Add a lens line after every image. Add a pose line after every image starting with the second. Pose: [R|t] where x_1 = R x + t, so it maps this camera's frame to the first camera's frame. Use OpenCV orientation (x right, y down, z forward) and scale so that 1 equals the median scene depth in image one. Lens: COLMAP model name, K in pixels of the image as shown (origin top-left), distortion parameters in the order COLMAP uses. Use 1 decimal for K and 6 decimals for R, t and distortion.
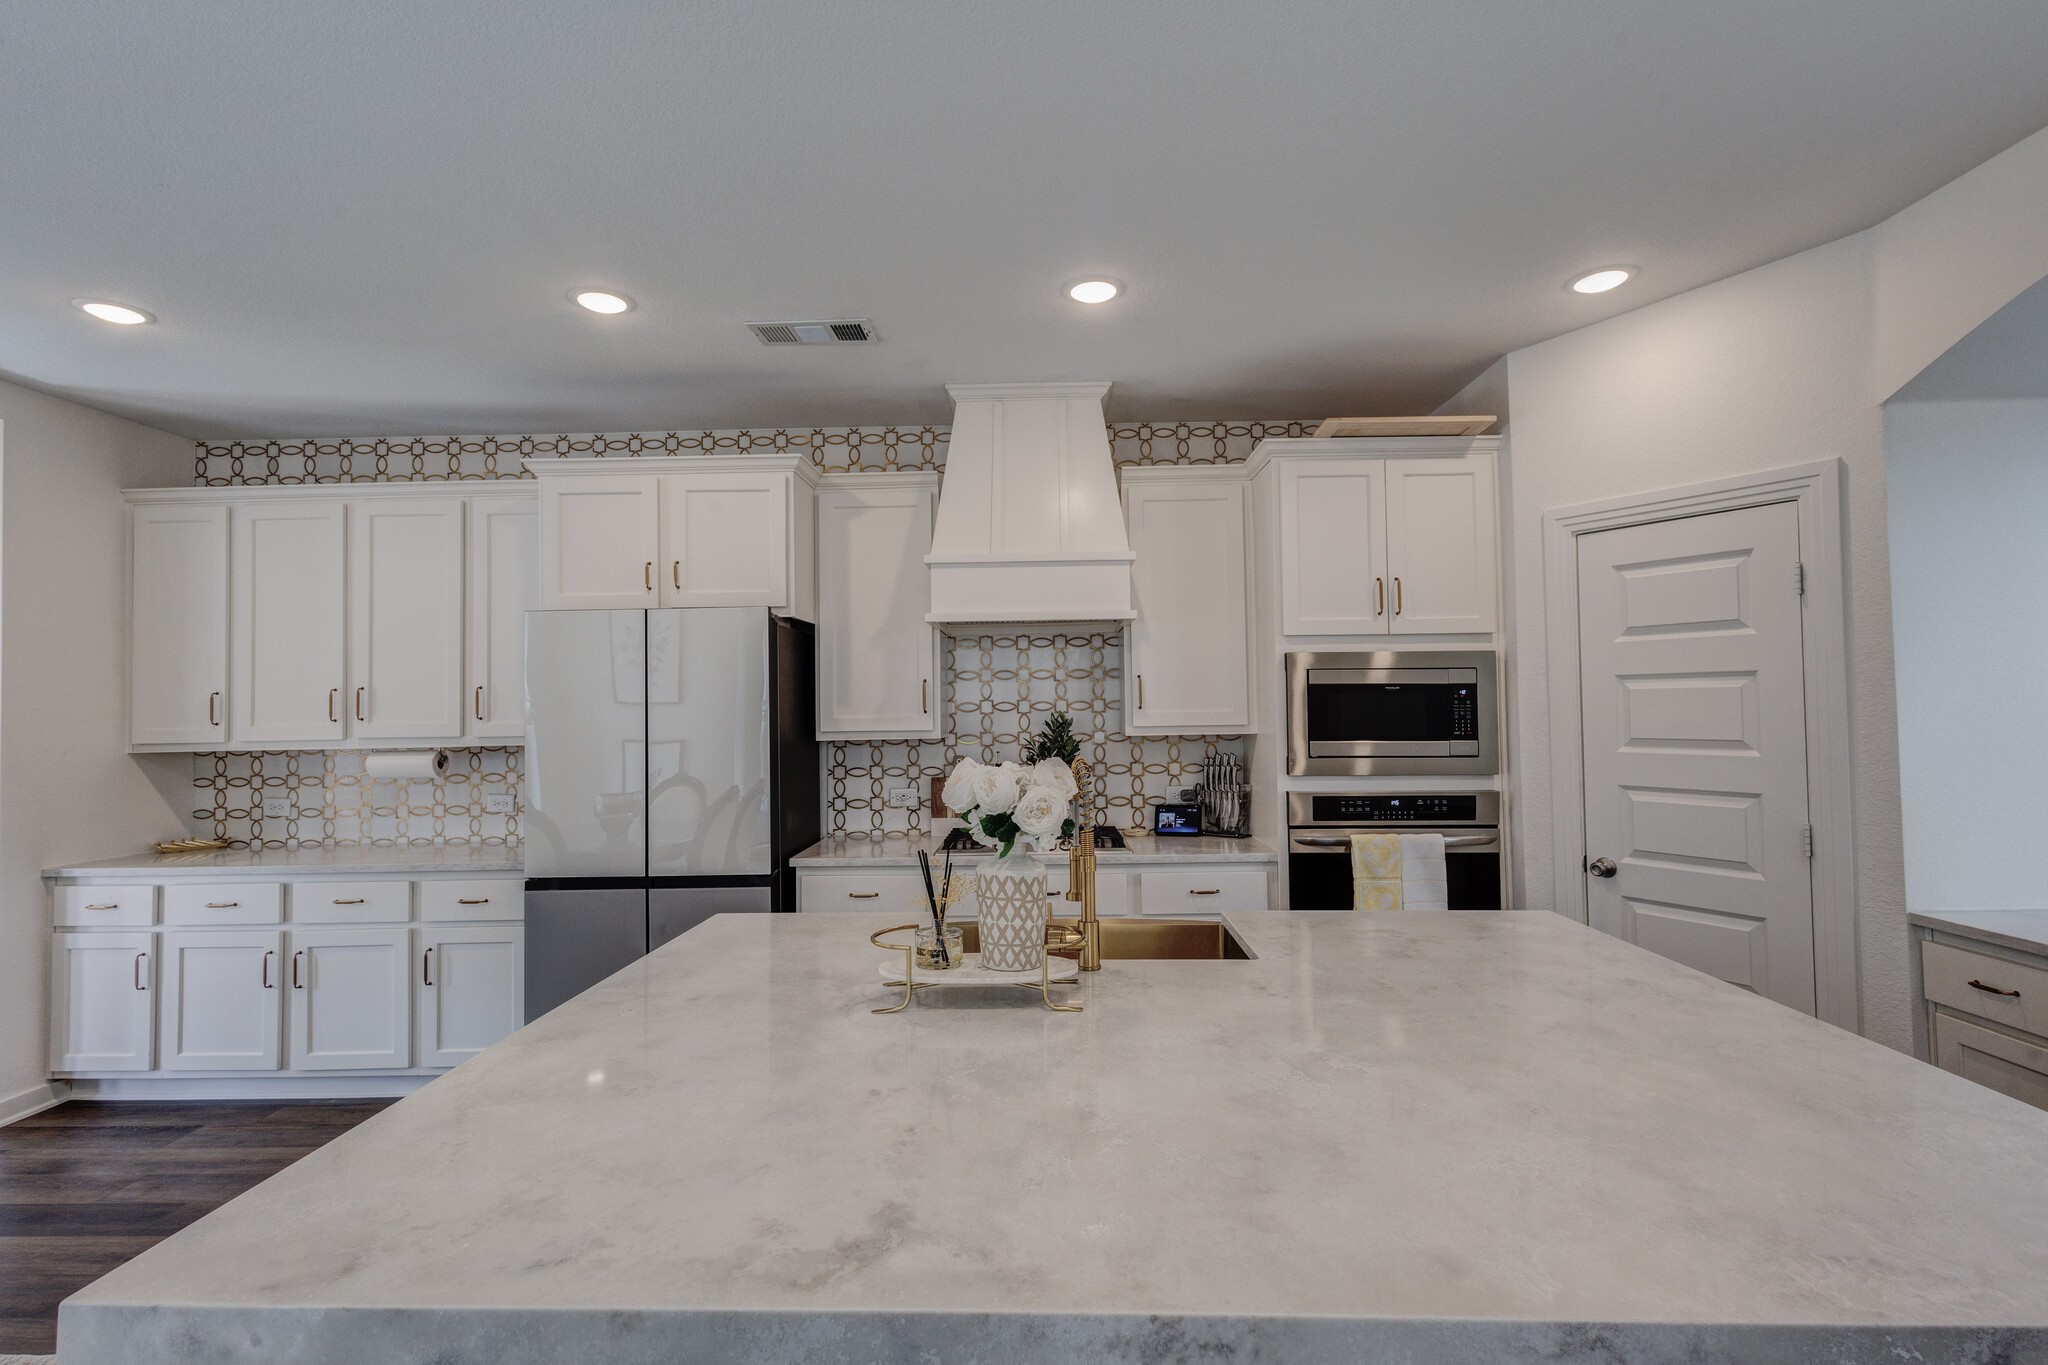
lens RADIAL K [[960.7, 0, 1029.5], [0, 960.7, 672.3], [0, 0, 1]] dist [0.010329, -0.005545]
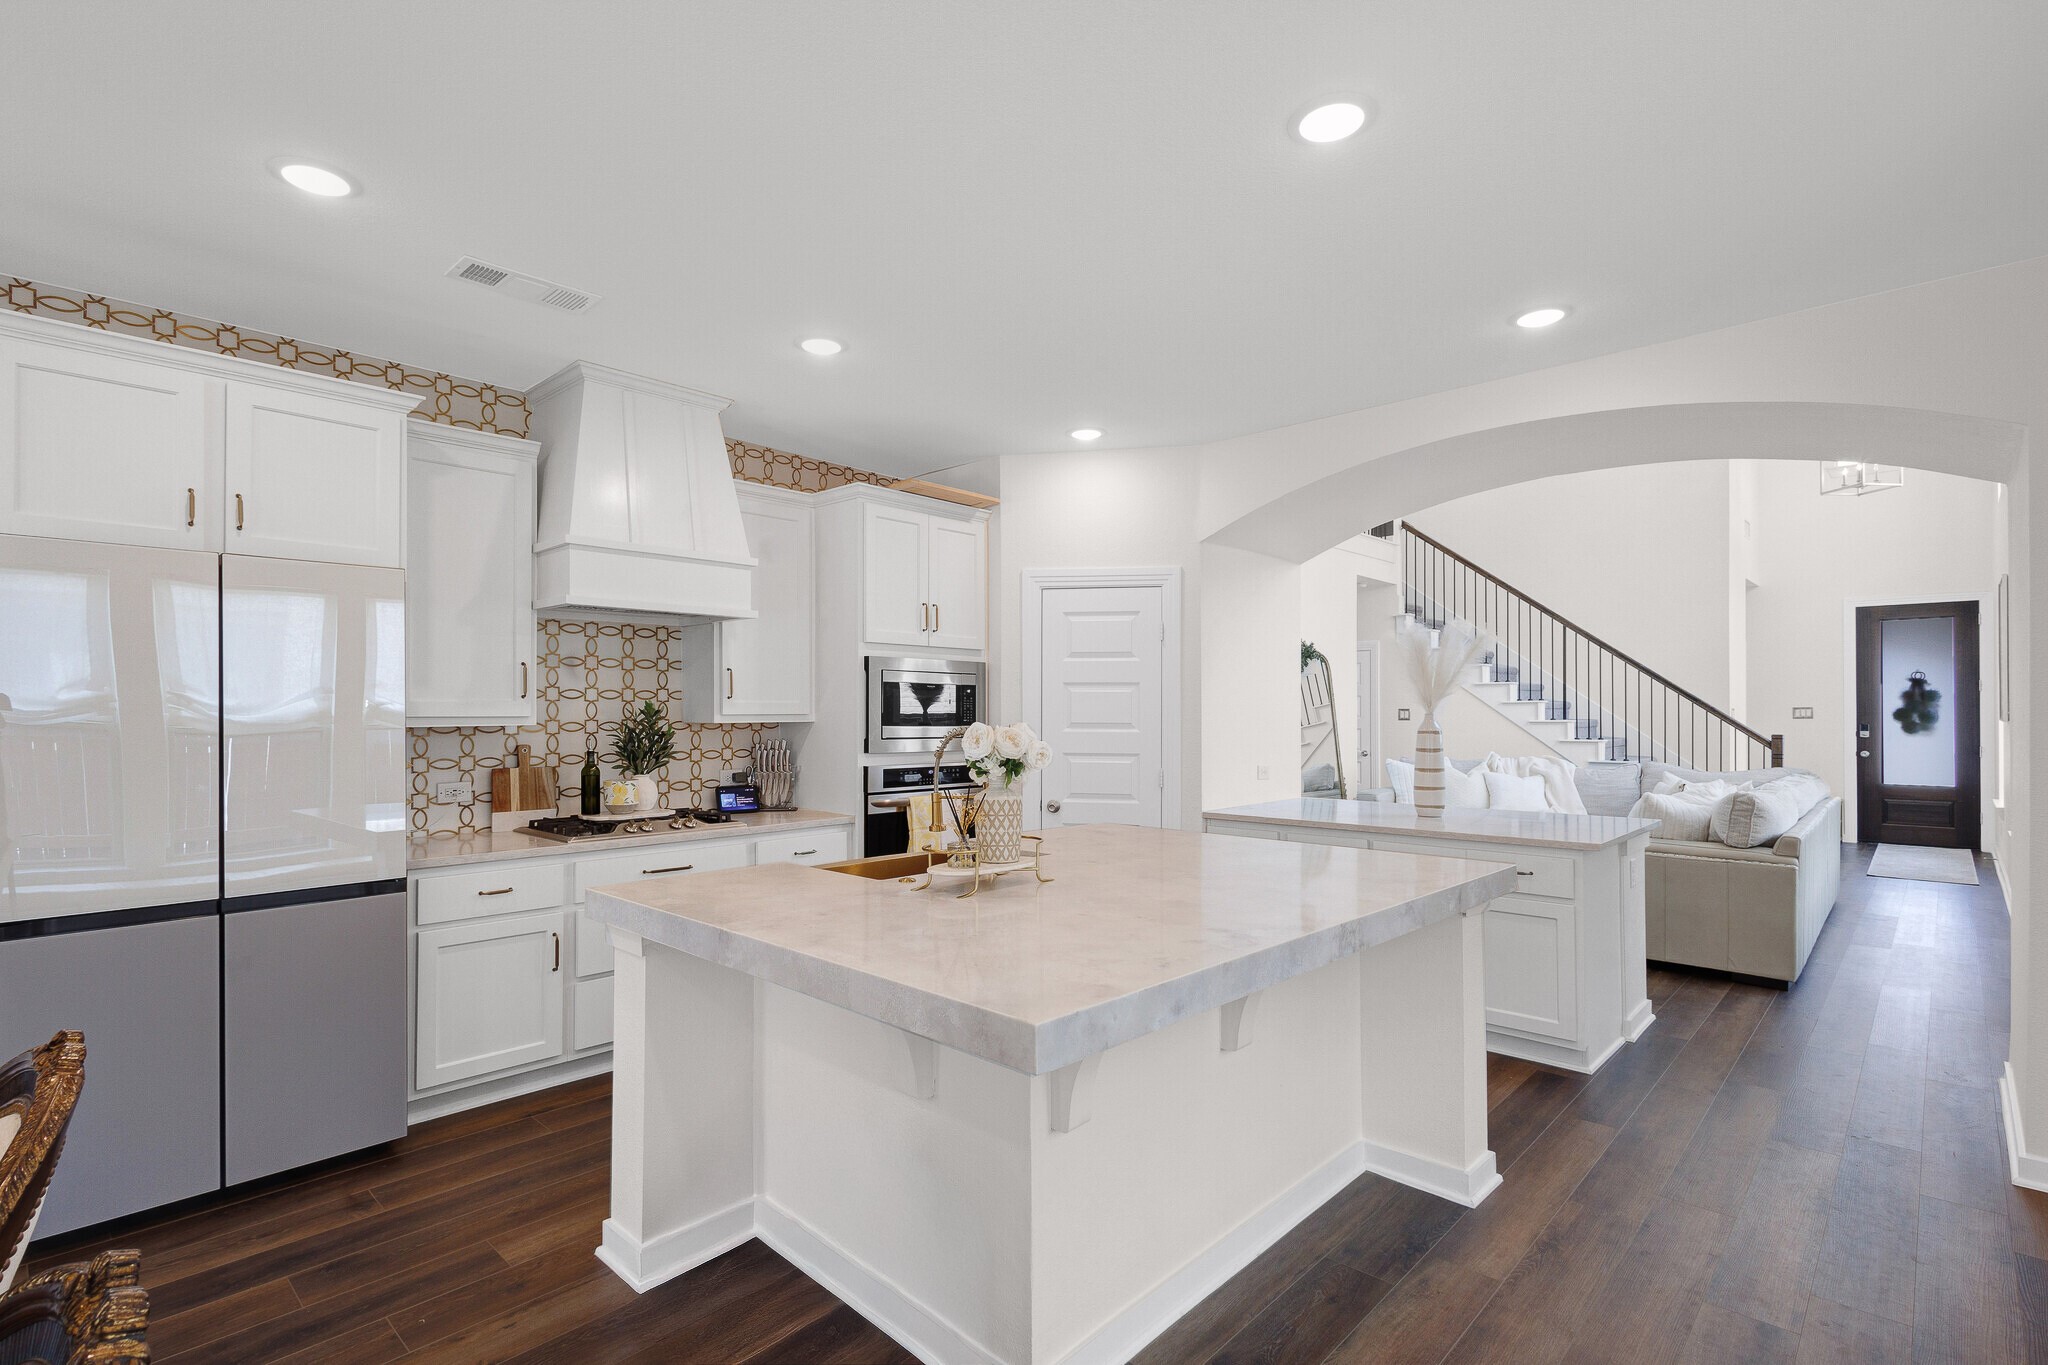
lens RADIAL K [[960.7, 0, 1023.1], [0, 960.7, 701.2], [0, 0, 1]] dist [0.010329, -0.005545]
pose [[0.668775, 0.021315, 0.743159, -0.480643], [-0.037370, 0.999289, 0.004969, 0.022443], [-0.742525, -0.031095, 0.669096, 0.003912]]
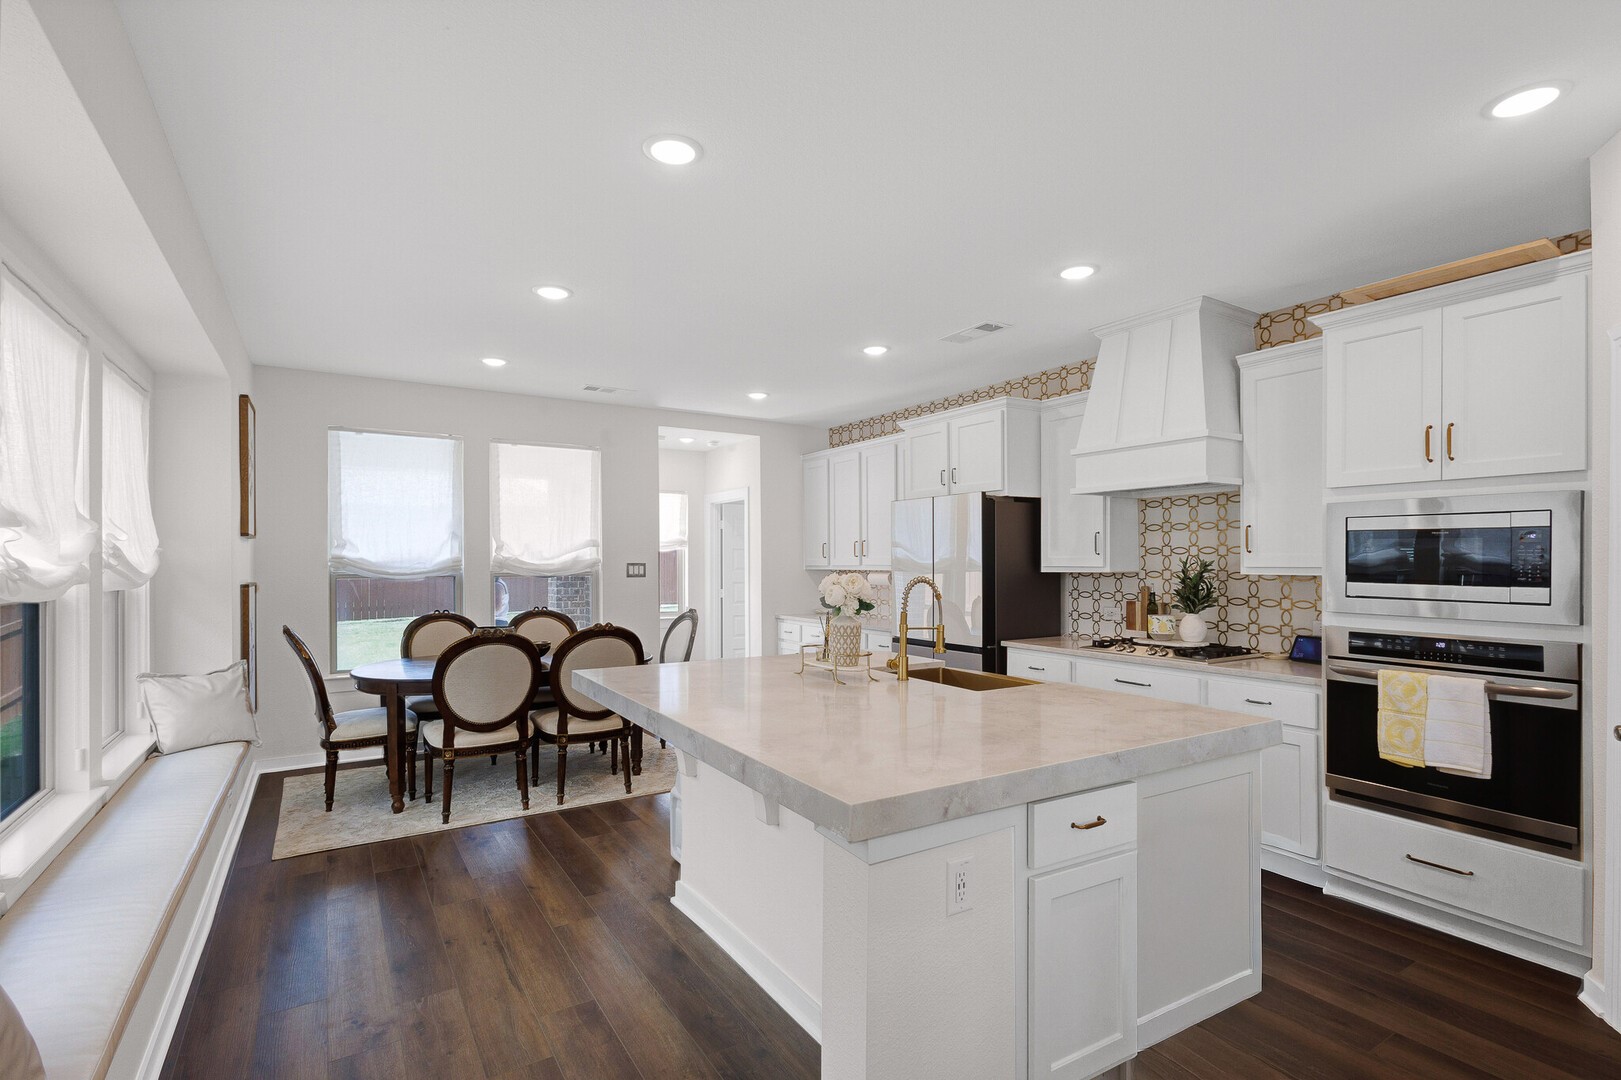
lens RADIAL K [[760.4, 0, 803.8], [0, 760.4, 557.3], [0, 0, 1]] dist [0.010329, -0.005545]
pose [[0.548919, 0.010873, -0.835805, 0.612503], [0.025039, 0.999253, 0.029444, 0.000820], [0.835500, -0.037090, 0.548237, -0.010538]]
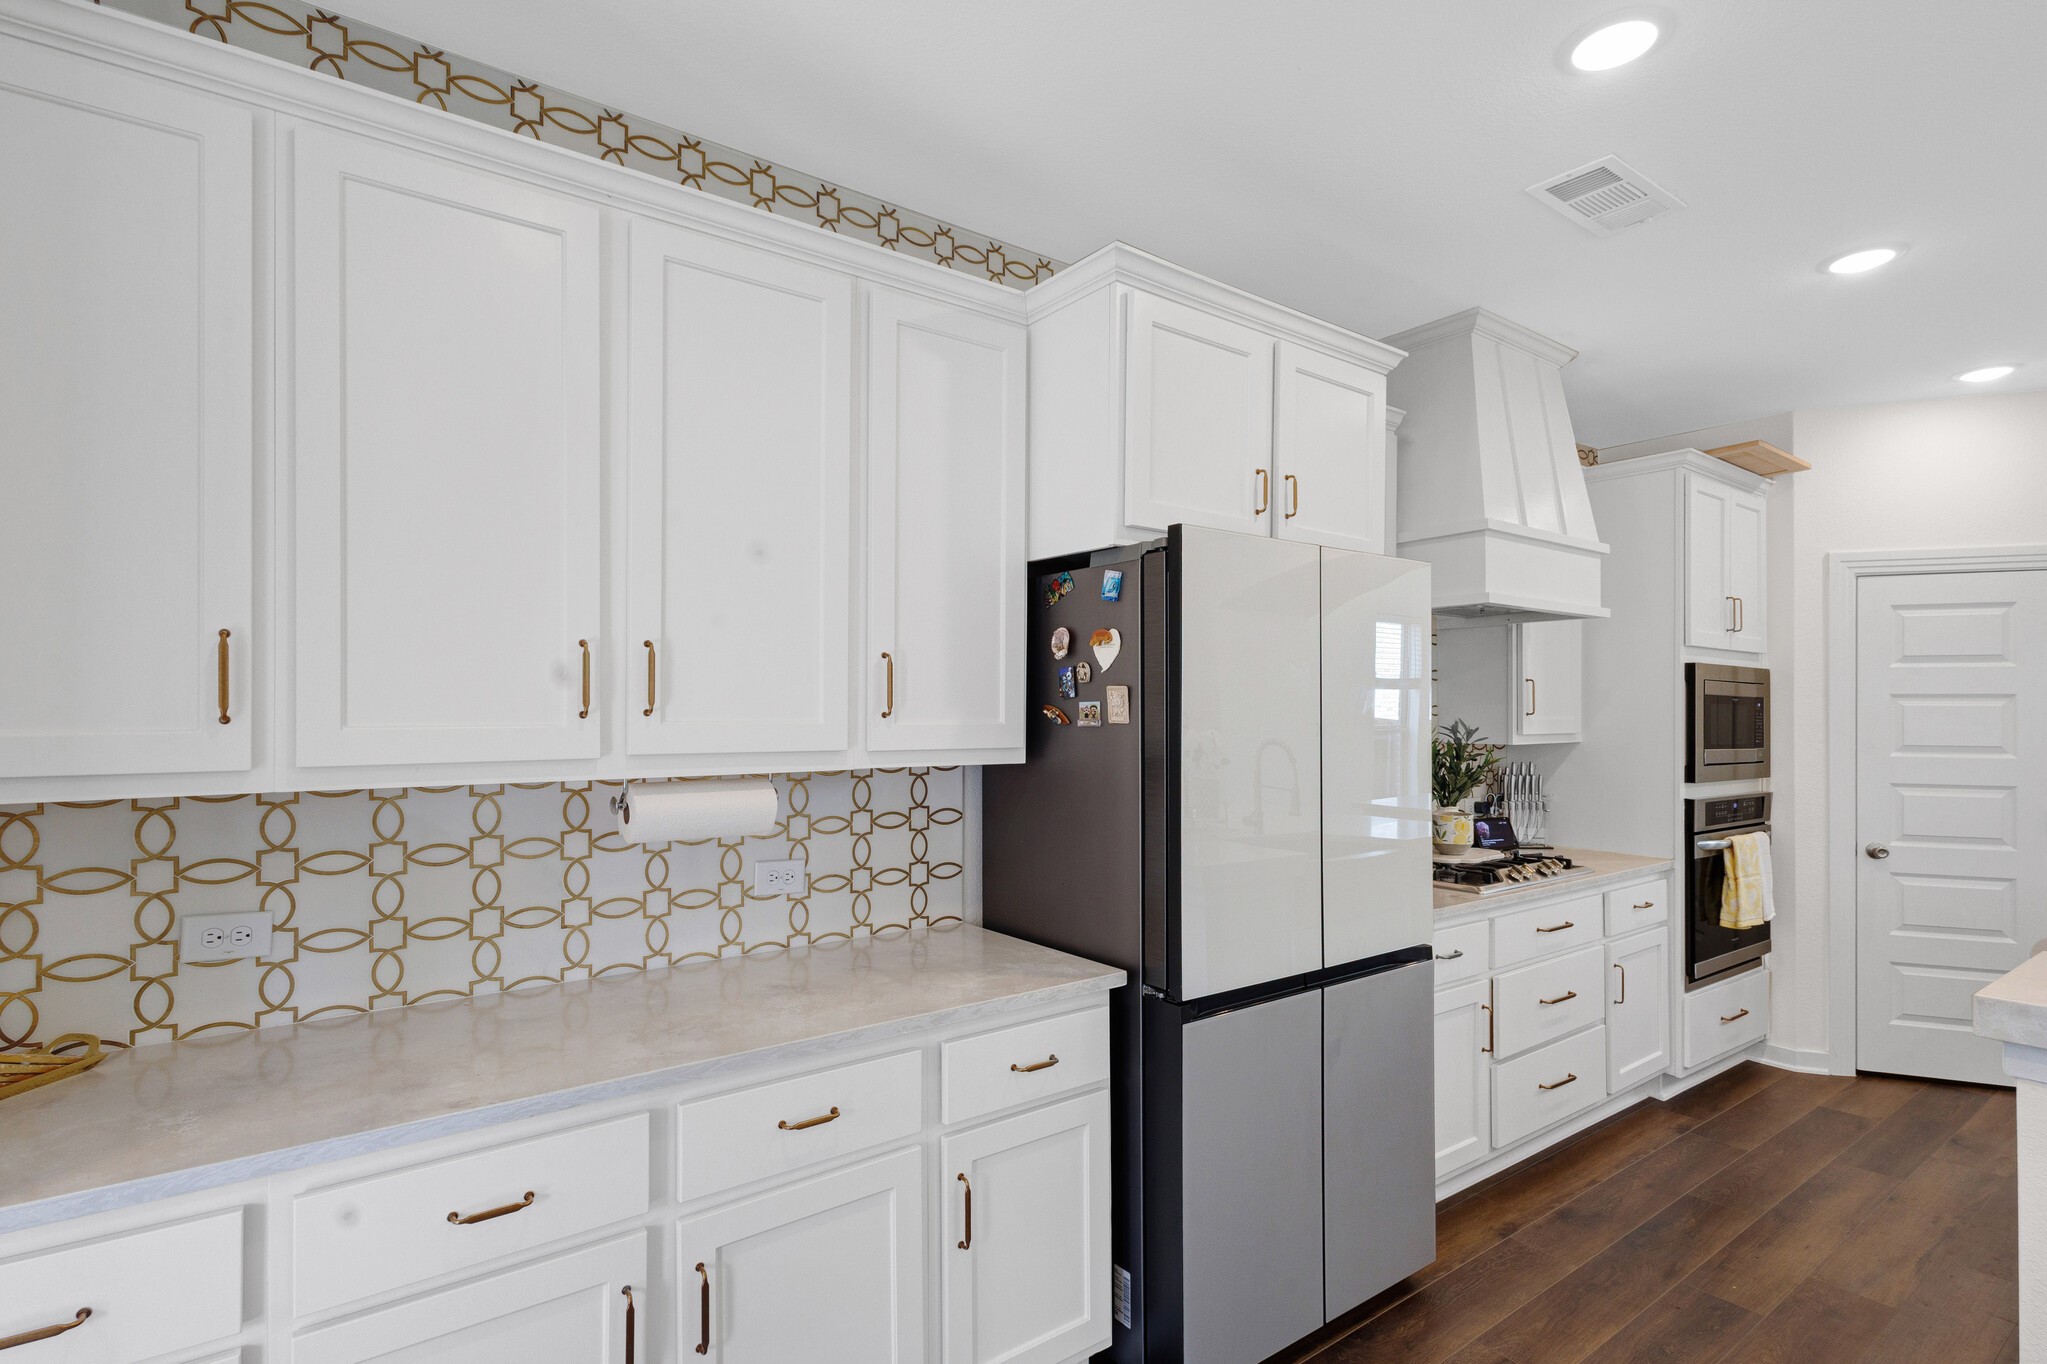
lens RADIAL K [[960.2, 0, 1025.3], [0, 960.2, 711.0], [0, 0, 1]] dist [0.010329, -0.005545]
pose [[0.801068, 0.017733, 0.598311, -0.820818], [-0.035908, 0.999185, 0.018463, 0.033388], [-0.597496, -0.036274, 0.801051, 0.544388]]
